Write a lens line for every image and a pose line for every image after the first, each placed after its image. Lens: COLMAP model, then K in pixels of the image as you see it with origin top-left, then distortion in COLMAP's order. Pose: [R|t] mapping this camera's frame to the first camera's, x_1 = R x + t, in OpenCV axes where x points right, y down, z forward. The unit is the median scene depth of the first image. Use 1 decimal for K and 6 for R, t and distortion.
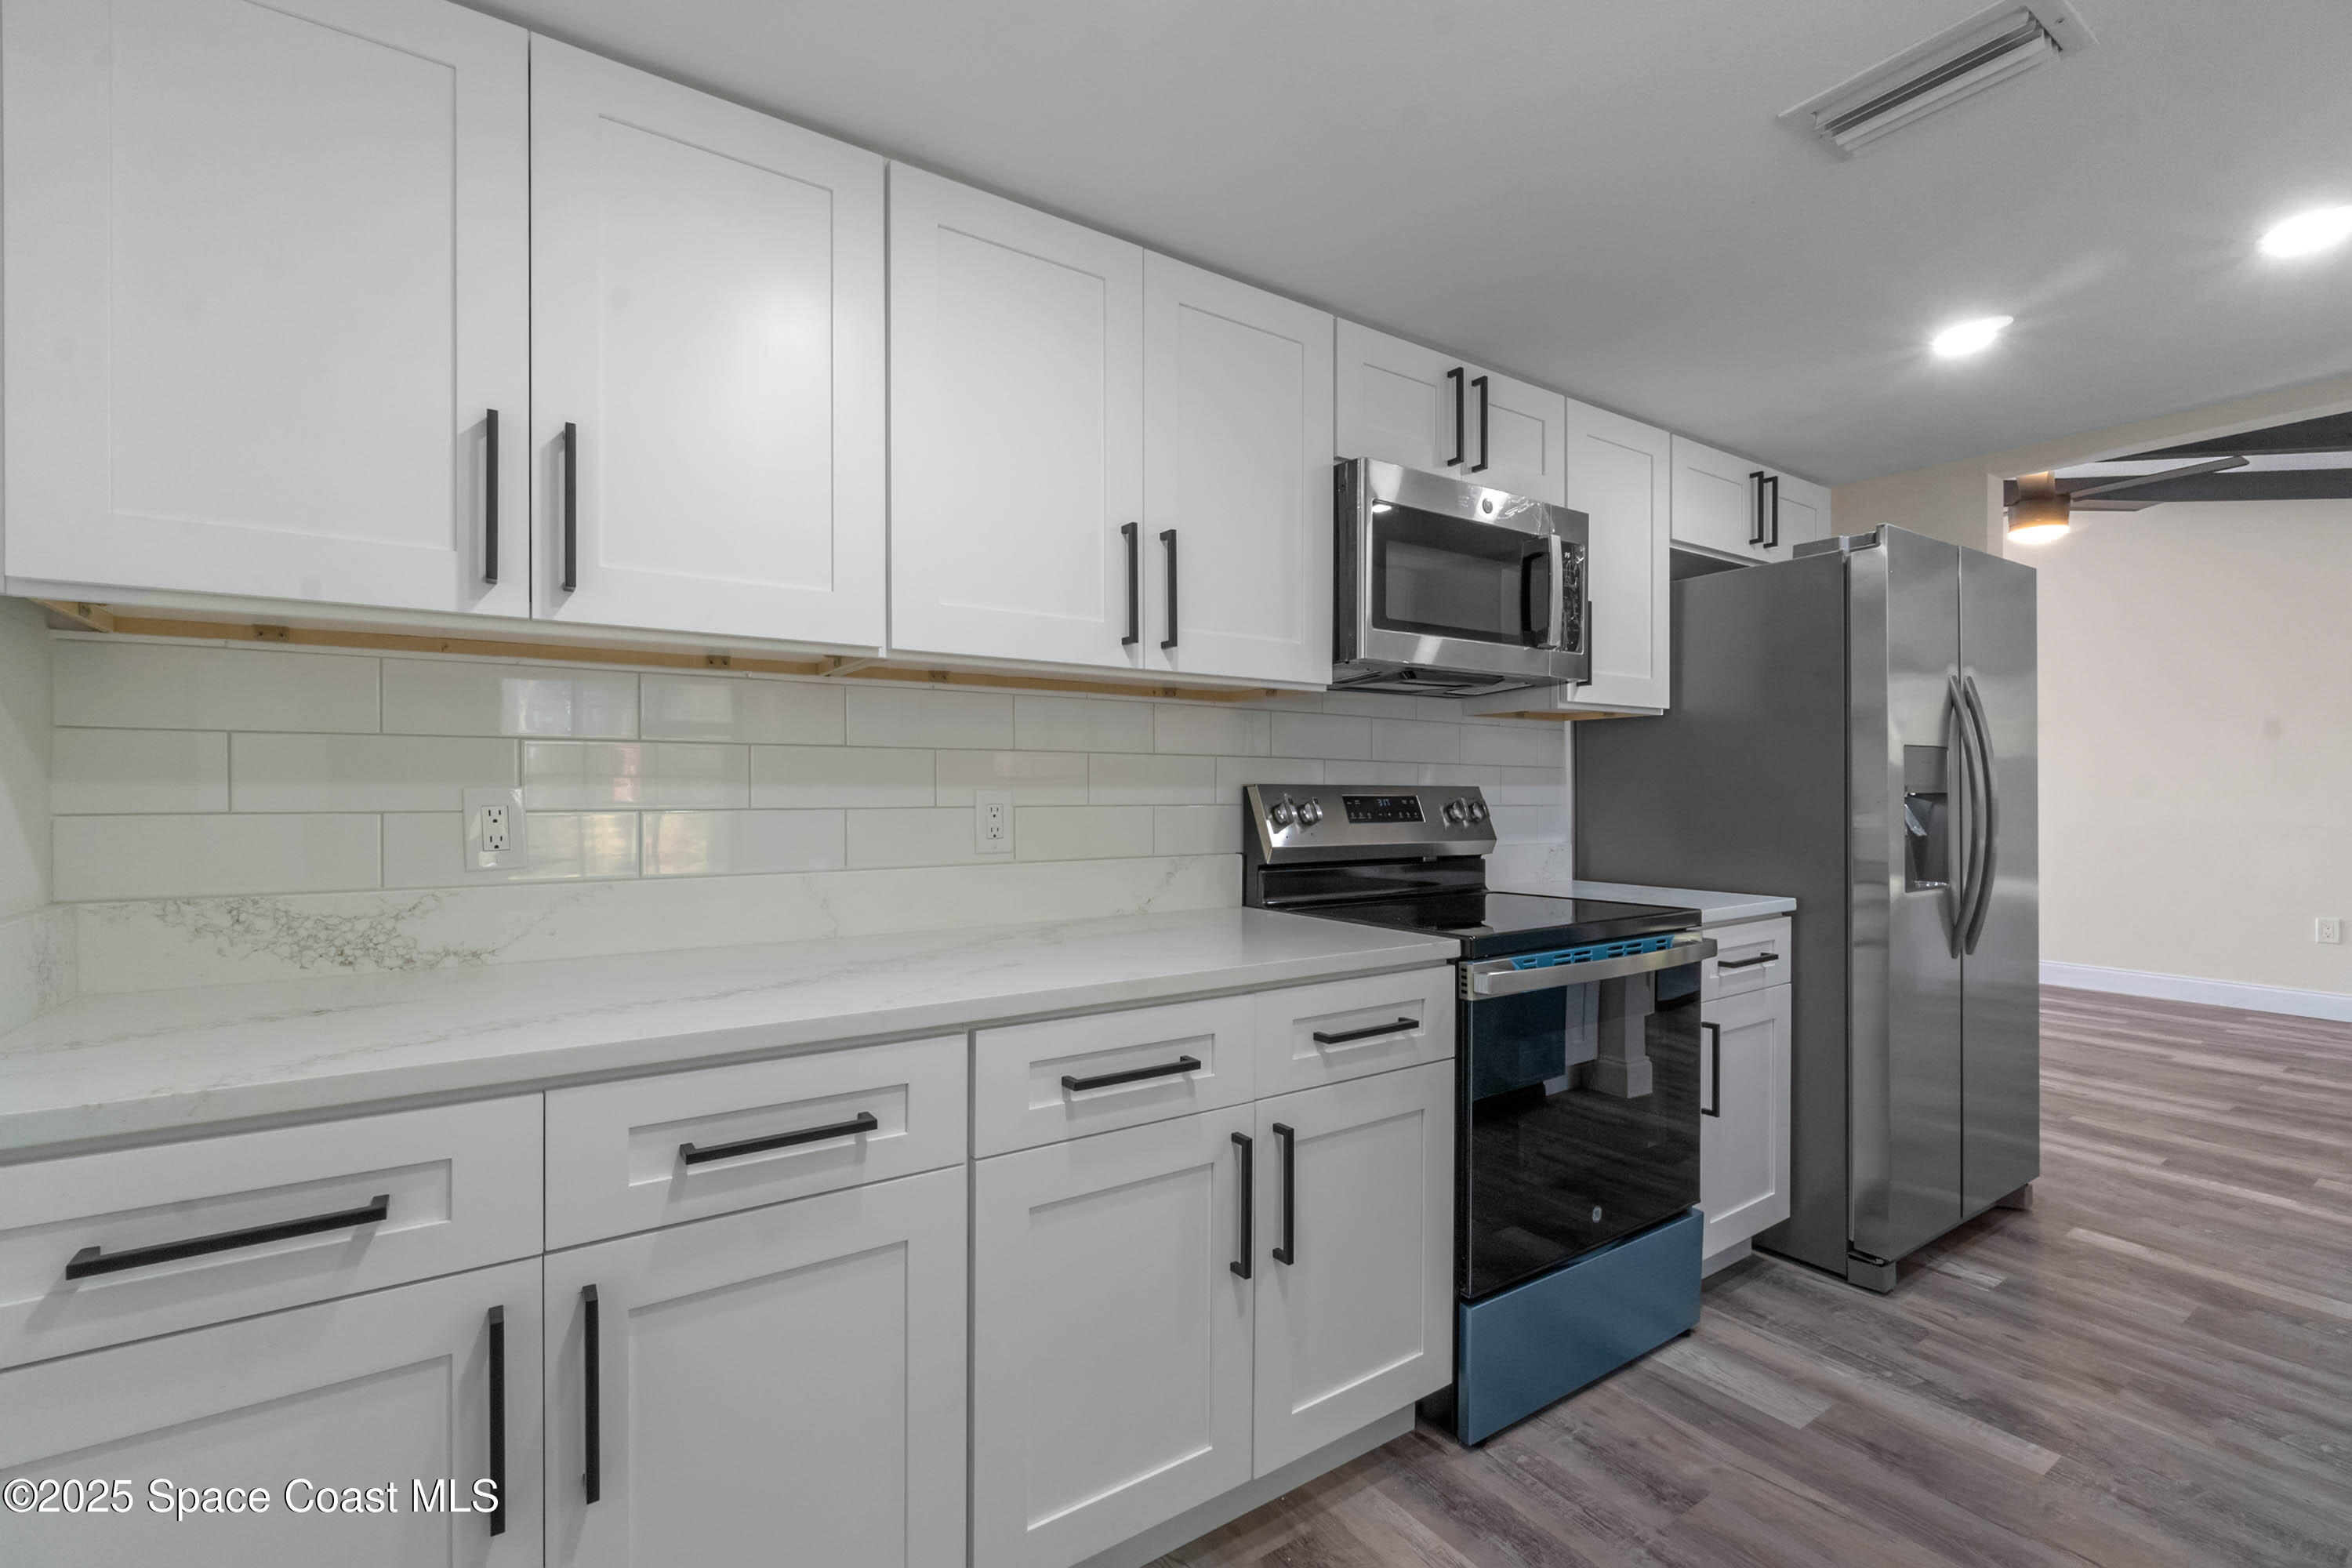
lens RADIAL K [[1026.3, 0, 1166.5], [0, 1026.3, 789.5], [0, 0, 1]] dist [-0.001319, -0.000204]
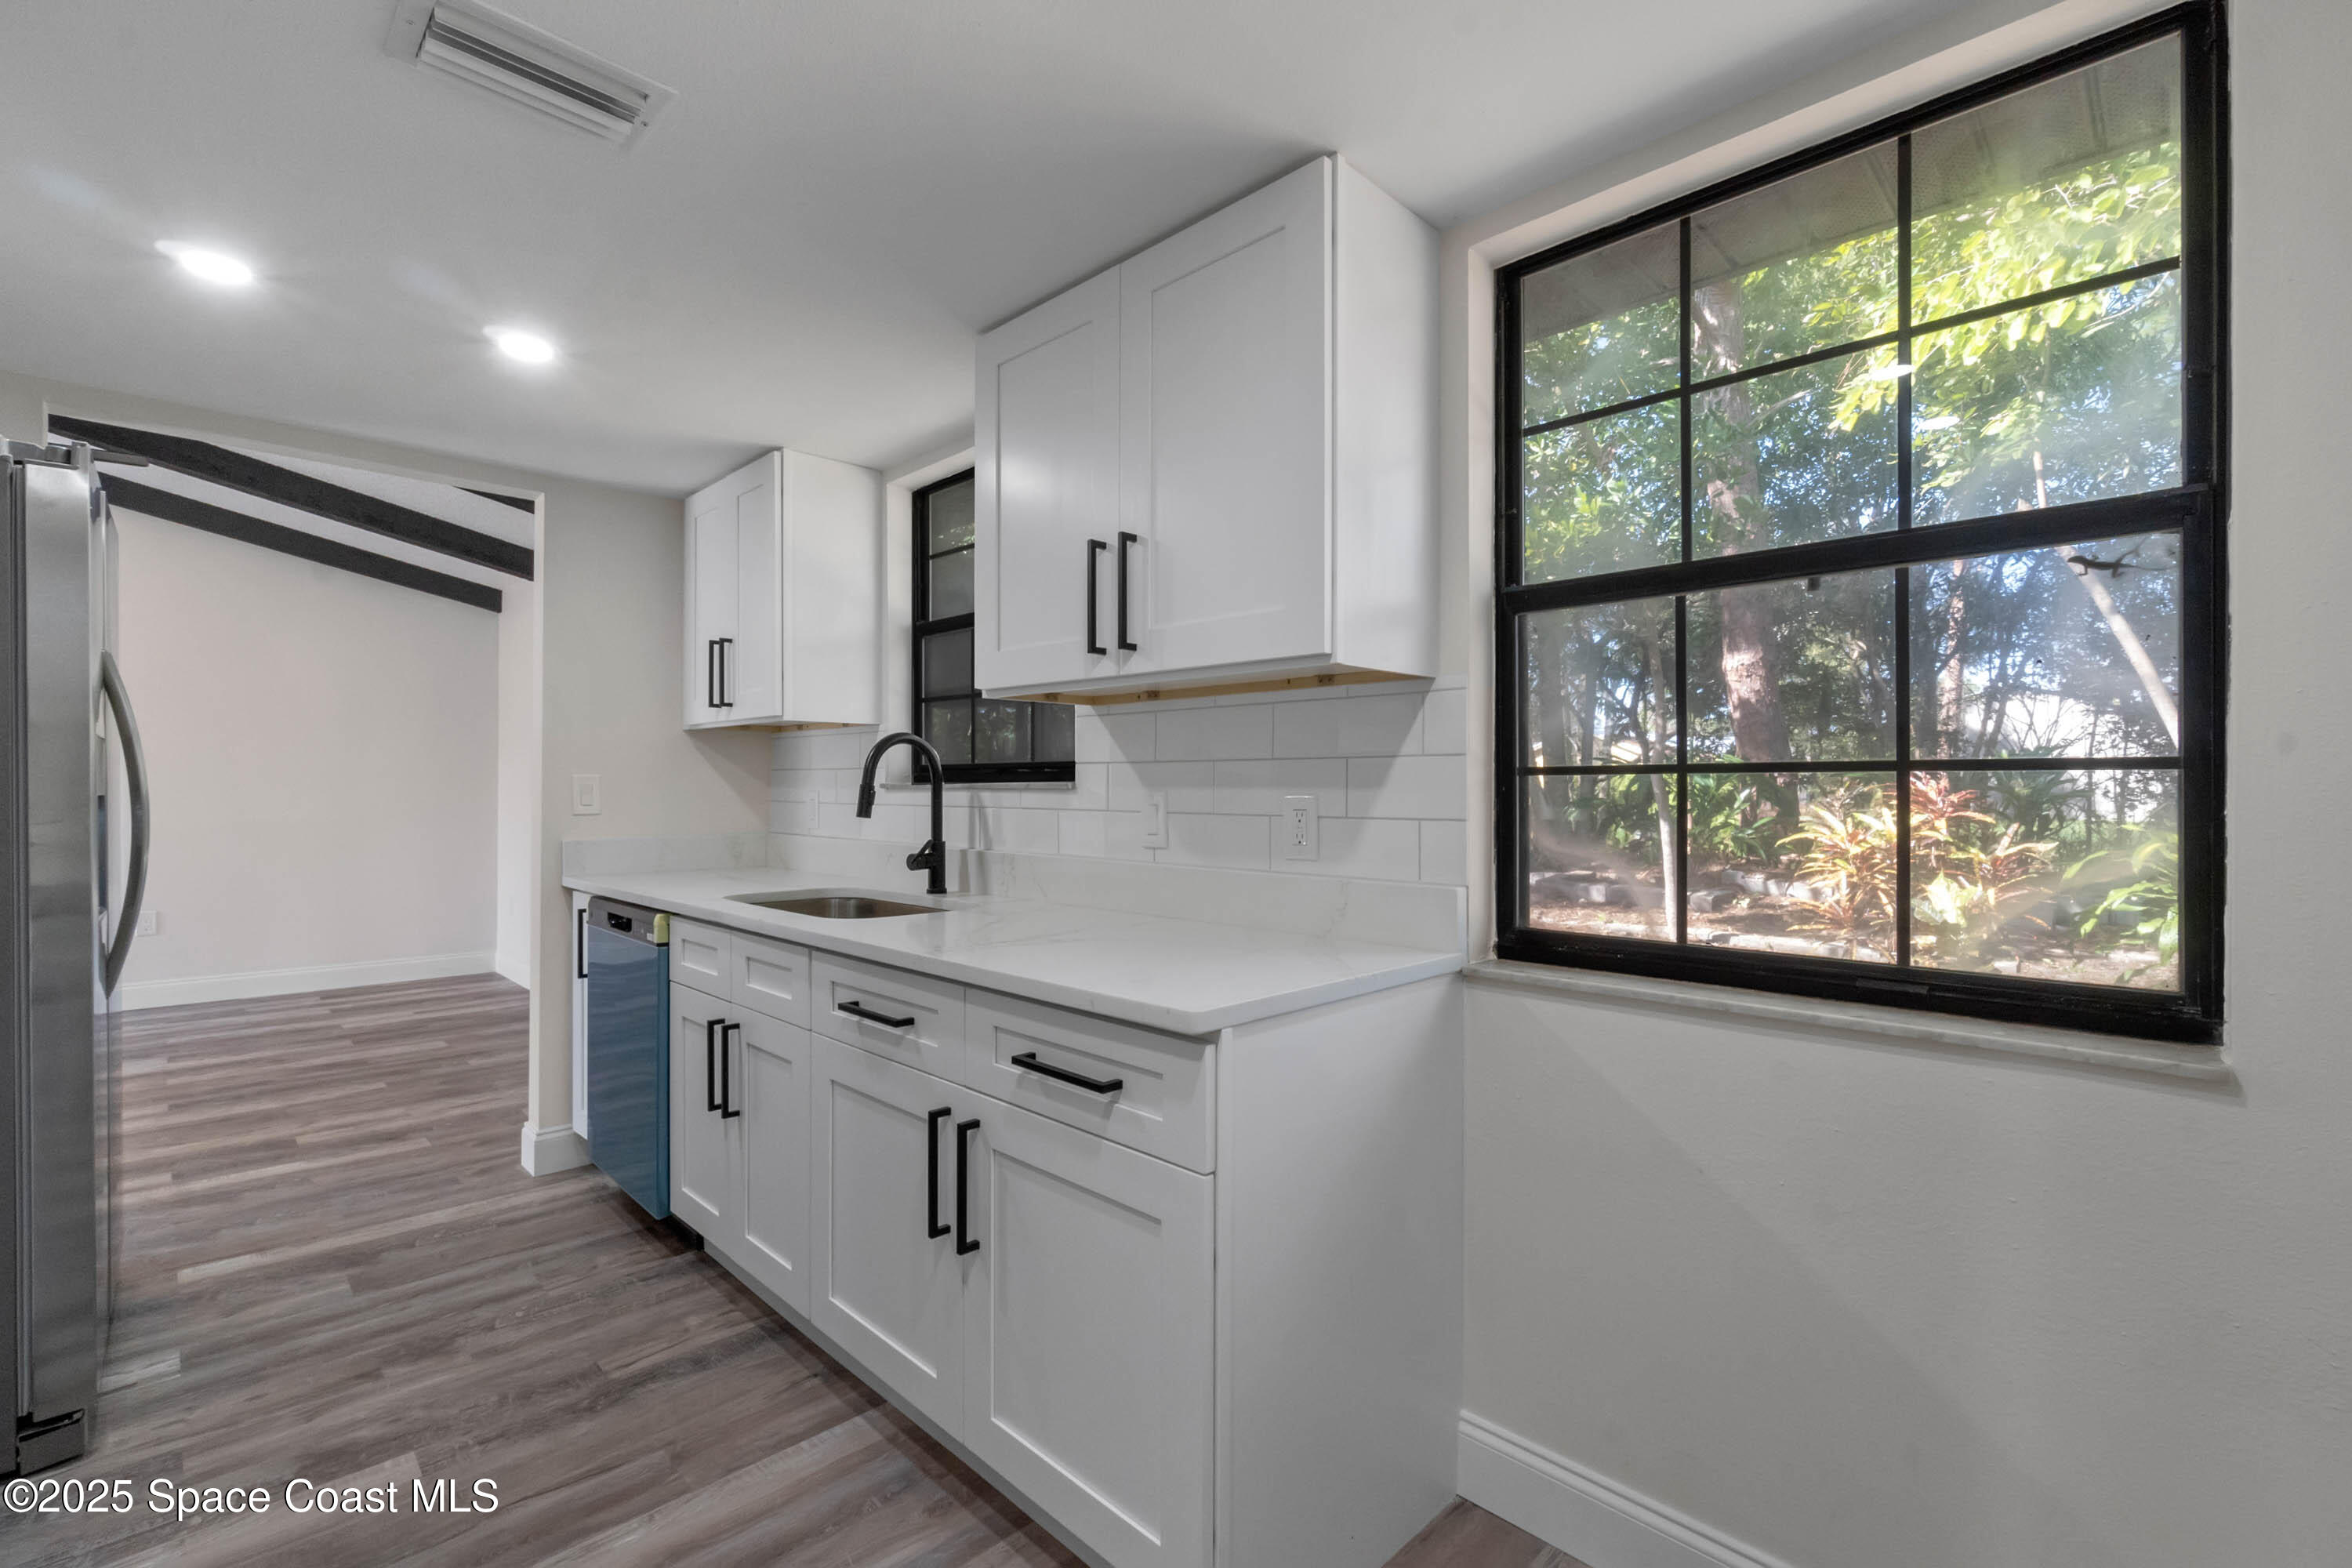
lens RADIAL K [[1026.3, 0, 1166.3], [0, 1026.3, 781.4], [0, 0, 1]] dist [-0.001319, -0.000204]
pose [[-0.182243, 0.005069, 0.983240, -0.191112], [0.002882, 0.999985, -0.004621, -0.001439], [-0.983249, 0.001991, -0.182255, 0.339402]]
